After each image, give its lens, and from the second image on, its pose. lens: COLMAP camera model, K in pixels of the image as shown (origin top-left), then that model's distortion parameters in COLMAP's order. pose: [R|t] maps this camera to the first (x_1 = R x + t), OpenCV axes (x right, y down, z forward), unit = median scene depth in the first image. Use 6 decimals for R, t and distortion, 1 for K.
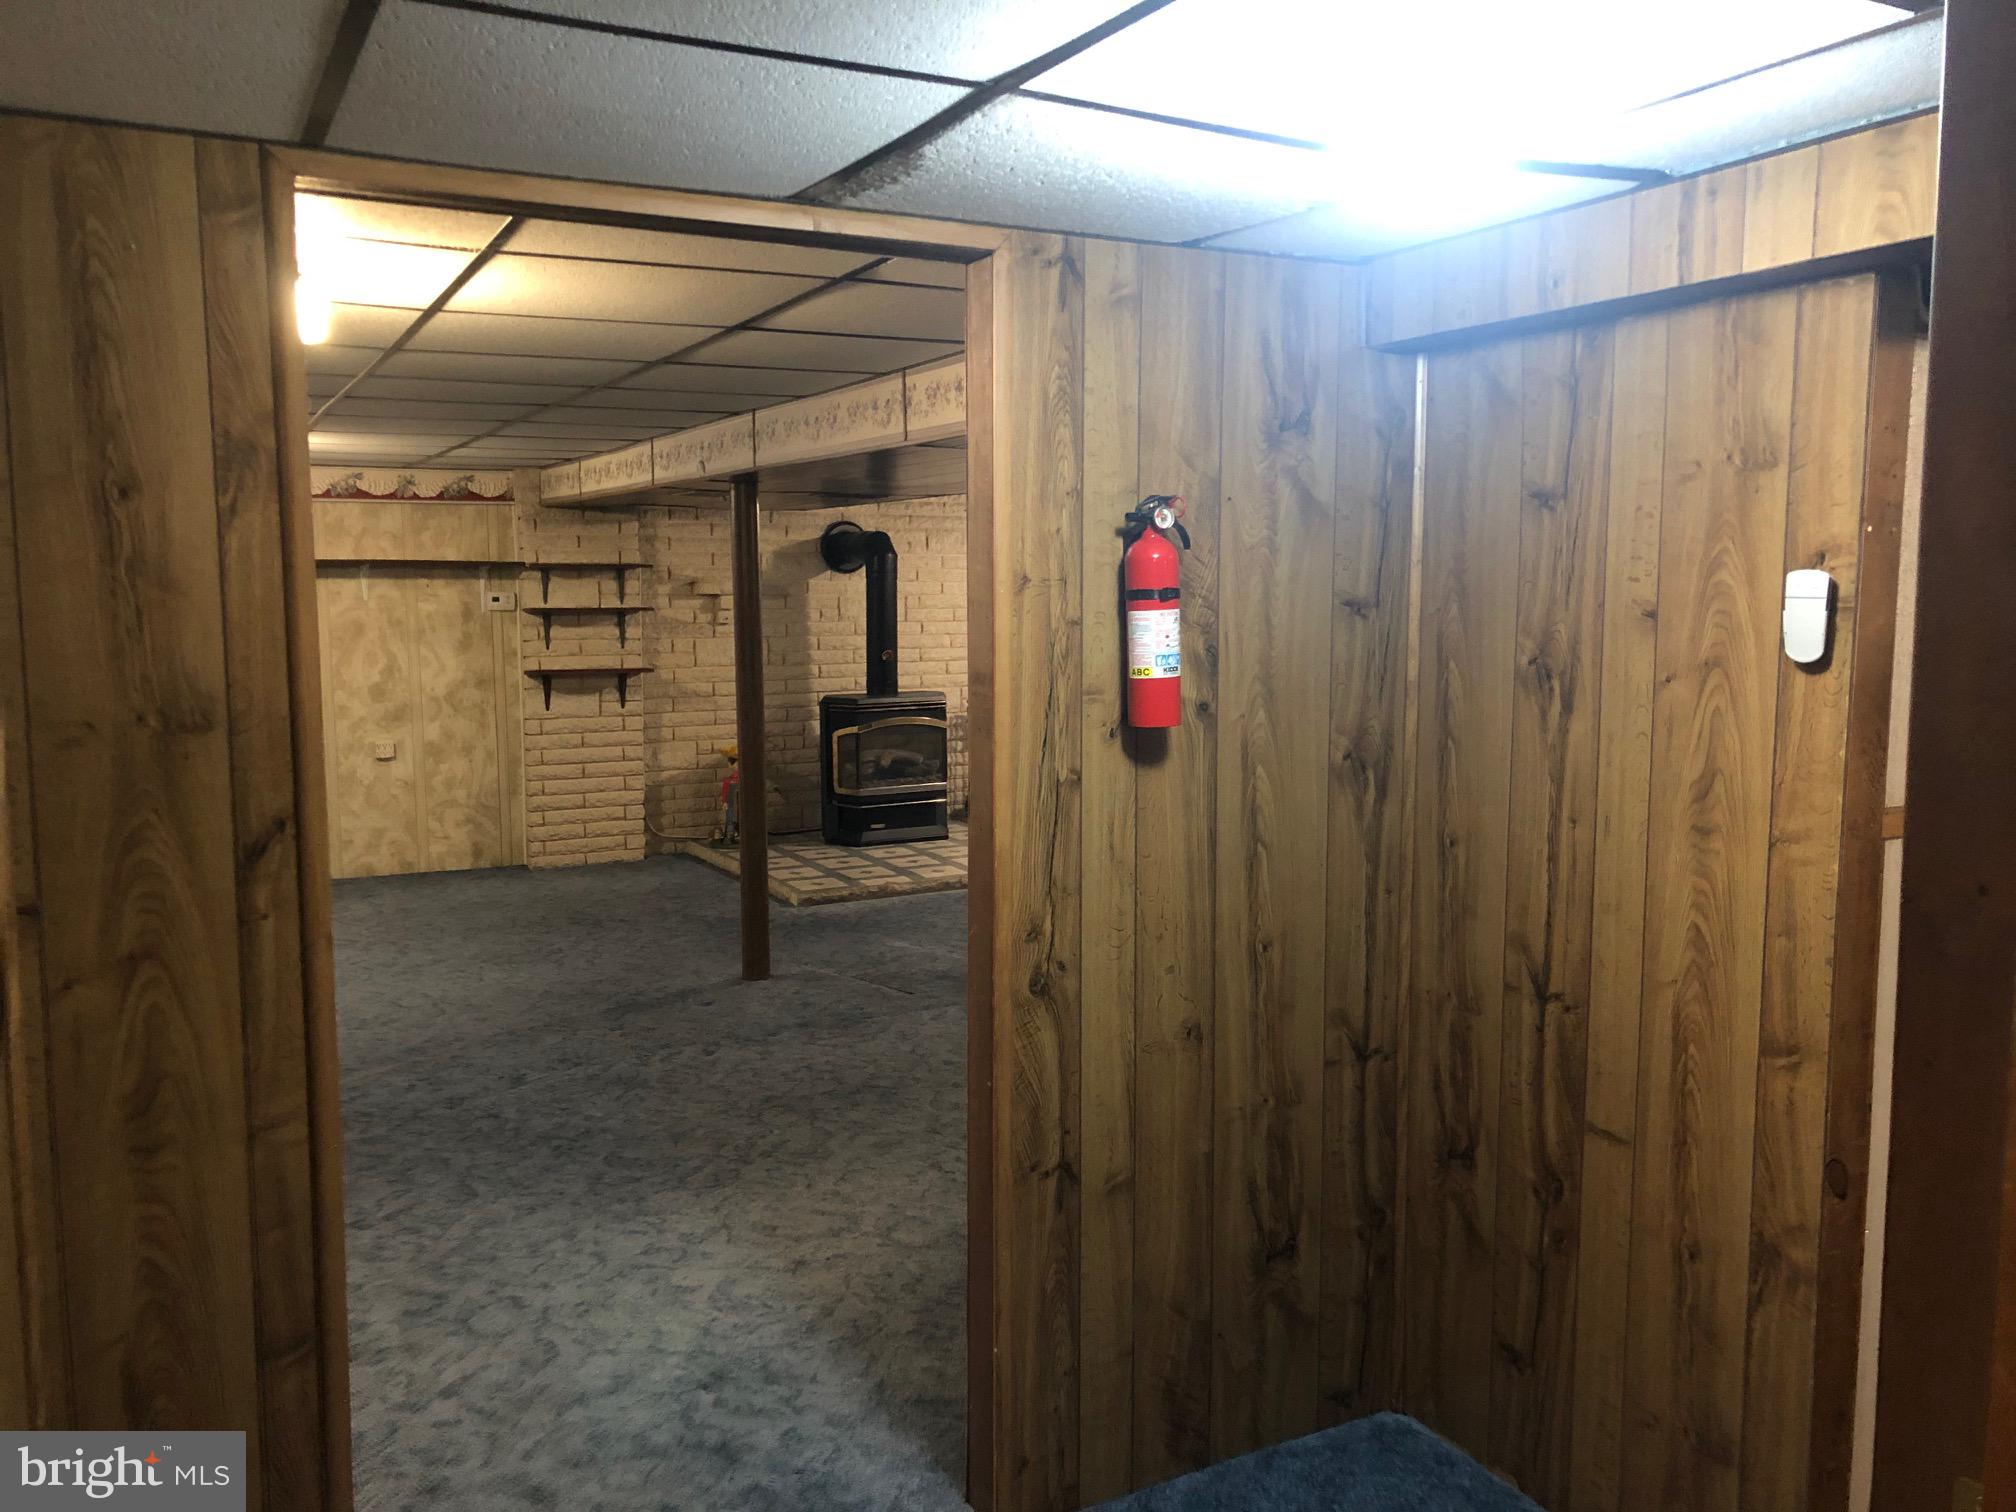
lens RADIAL K [[1652.1, 0, 1008.0], [0, 1652.1, 756.0], [0, 0, 1]] dist [0.007671, 0.004703]
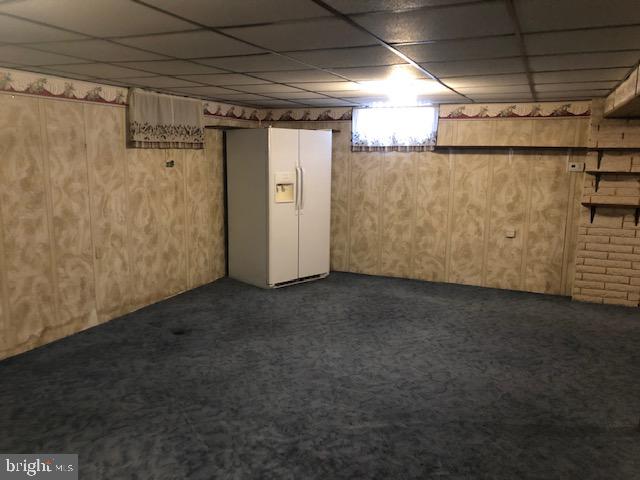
lens RADIAL K [[524.5, 0, 320.0], [0, 524.5, 240.0], [0, 0, 1]] dist [0.007671, 0.004703]
pose [[0.619444, 0.140543, -0.772358, 0.007603], [-0.085651, 0.990070, 0.111466, -0.050176], [0.780354, -0.002894, 0.625331, 0.356840]]
